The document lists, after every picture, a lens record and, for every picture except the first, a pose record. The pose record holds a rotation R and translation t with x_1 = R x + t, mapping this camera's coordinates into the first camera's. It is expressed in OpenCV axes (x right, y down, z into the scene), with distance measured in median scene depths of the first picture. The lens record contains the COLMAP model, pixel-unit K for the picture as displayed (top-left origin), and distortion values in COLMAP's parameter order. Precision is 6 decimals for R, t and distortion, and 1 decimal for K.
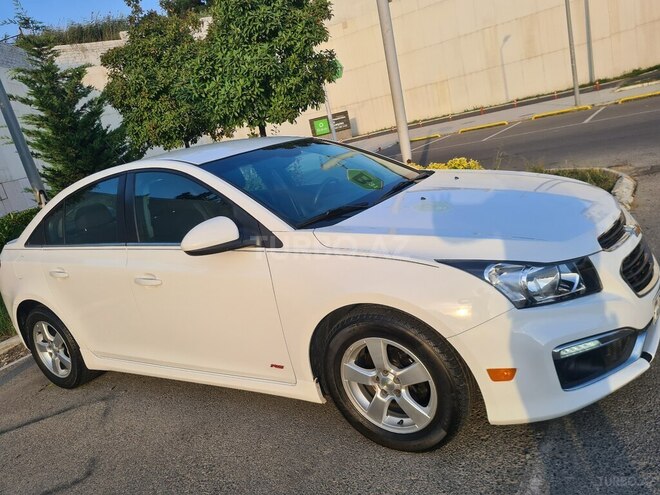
lens RADIAL K [[489.1, 0, 330.8], [0, 489.1, 271.0], [0, 0, 1]] dist [0.034398, -0.003223]
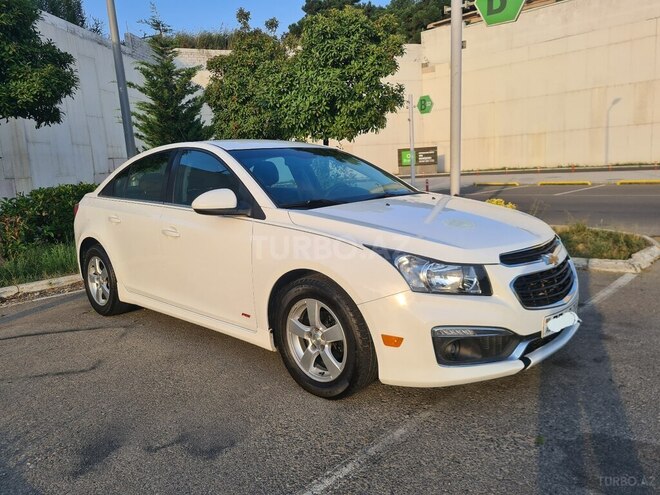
lens RADIAL K [[489.1, 0, 330.8], [0, 489.1, 271.0], [0, 0, 1]] dist [0.034398, -0.003223]
pose [[0.968517, 0.200629, -0.147385, 0.109887], [-0.207952, 0.977479, -0.035924, 0.035903], [0.136859, 0.065443, 0.988427, -0.087922]]
